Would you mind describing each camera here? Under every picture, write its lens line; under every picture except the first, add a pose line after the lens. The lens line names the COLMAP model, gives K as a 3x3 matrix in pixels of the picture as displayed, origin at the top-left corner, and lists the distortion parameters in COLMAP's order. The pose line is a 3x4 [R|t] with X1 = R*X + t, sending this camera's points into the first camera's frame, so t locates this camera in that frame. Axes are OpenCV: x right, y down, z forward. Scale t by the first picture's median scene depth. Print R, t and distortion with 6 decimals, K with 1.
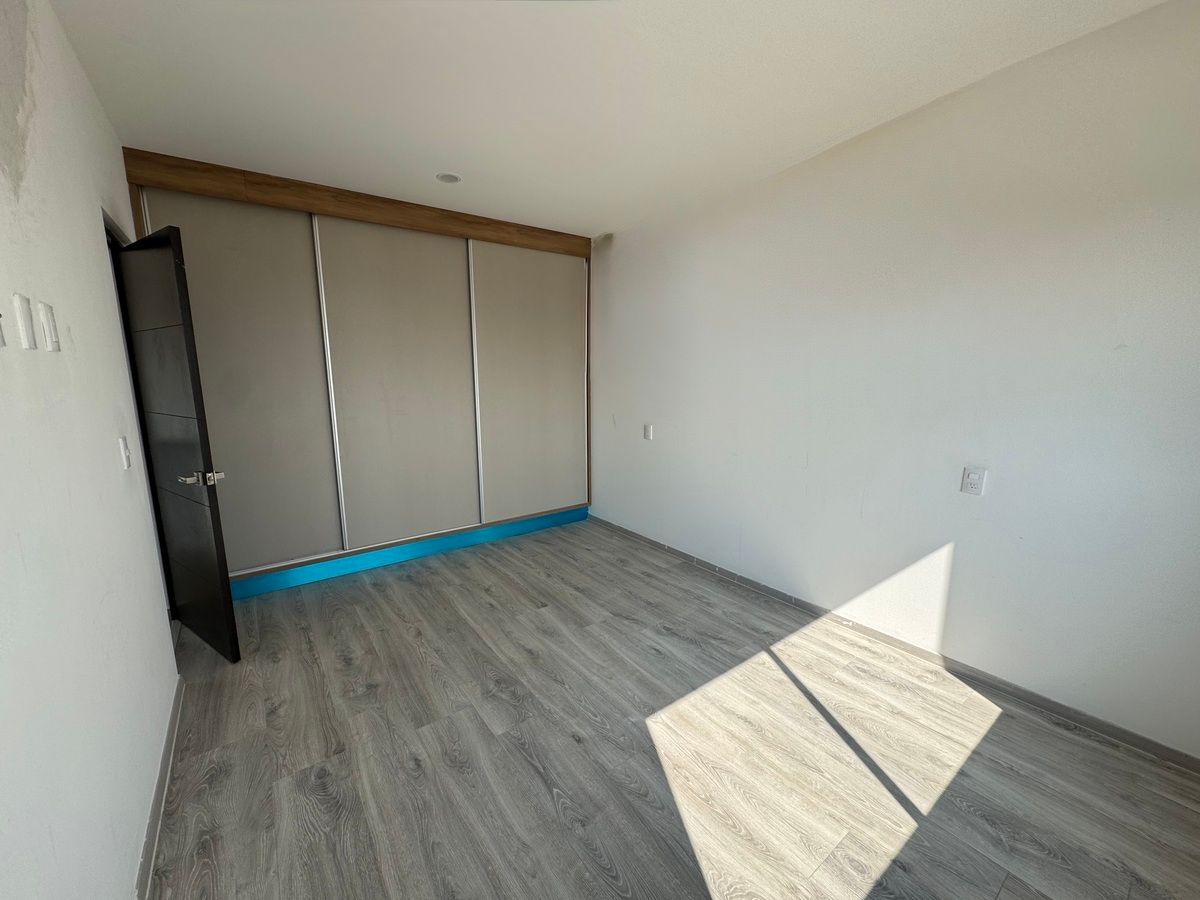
lens RADIAL K [[478.3, 0, 597.8], [0, 478.3, 450.1], [0, 0, 1]] dist [-0.002076, 0.000263]
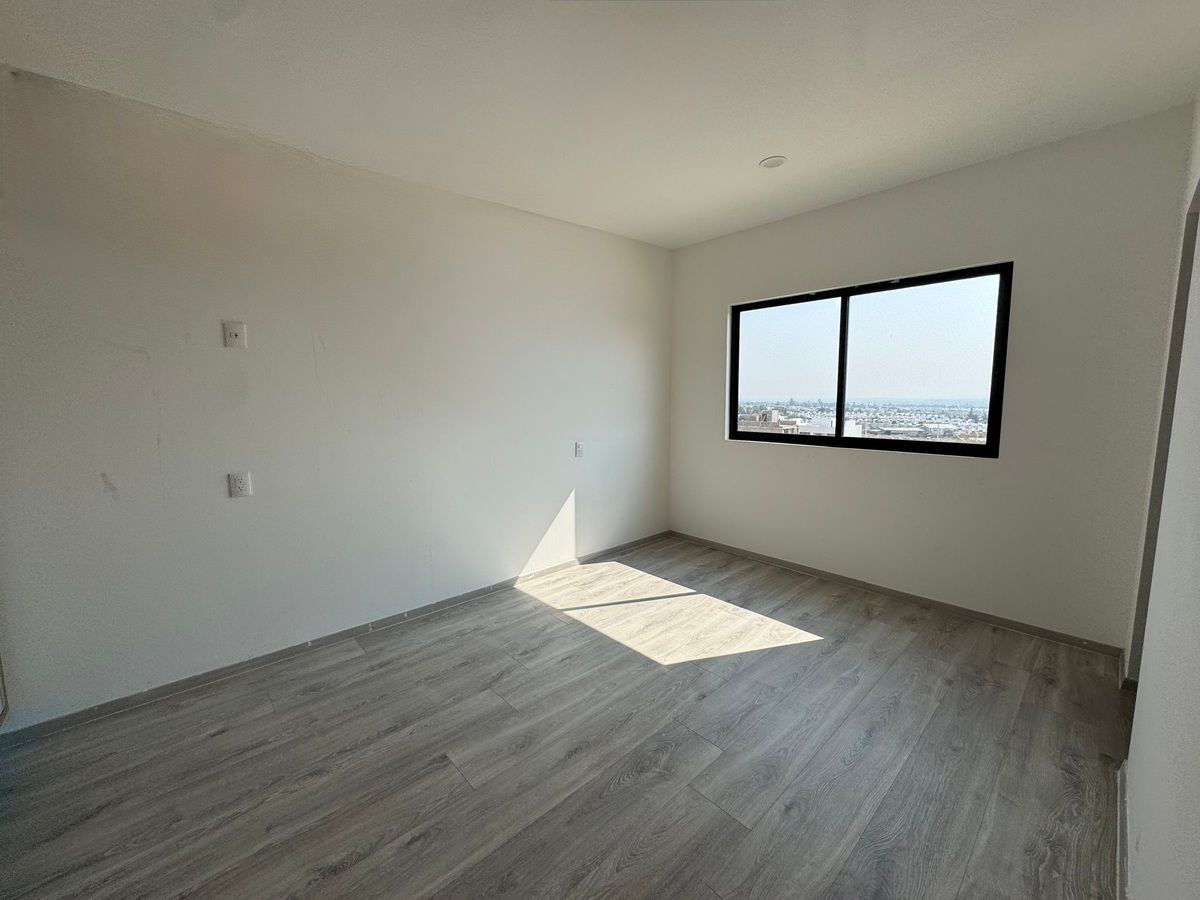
lens RADIAL K [[478.3, 0, 597.8], [0, 478.3, 450.1], [0, 0, 1]] dist [-0.002076, 0.000263]
pose [[-0.101467, -0.109587, 0.988785, -0.836426], [0.170351, 0.977321, 0.125797, -0.124590], [-0.980145, 0.181204, -0.080498, 0.946470]]
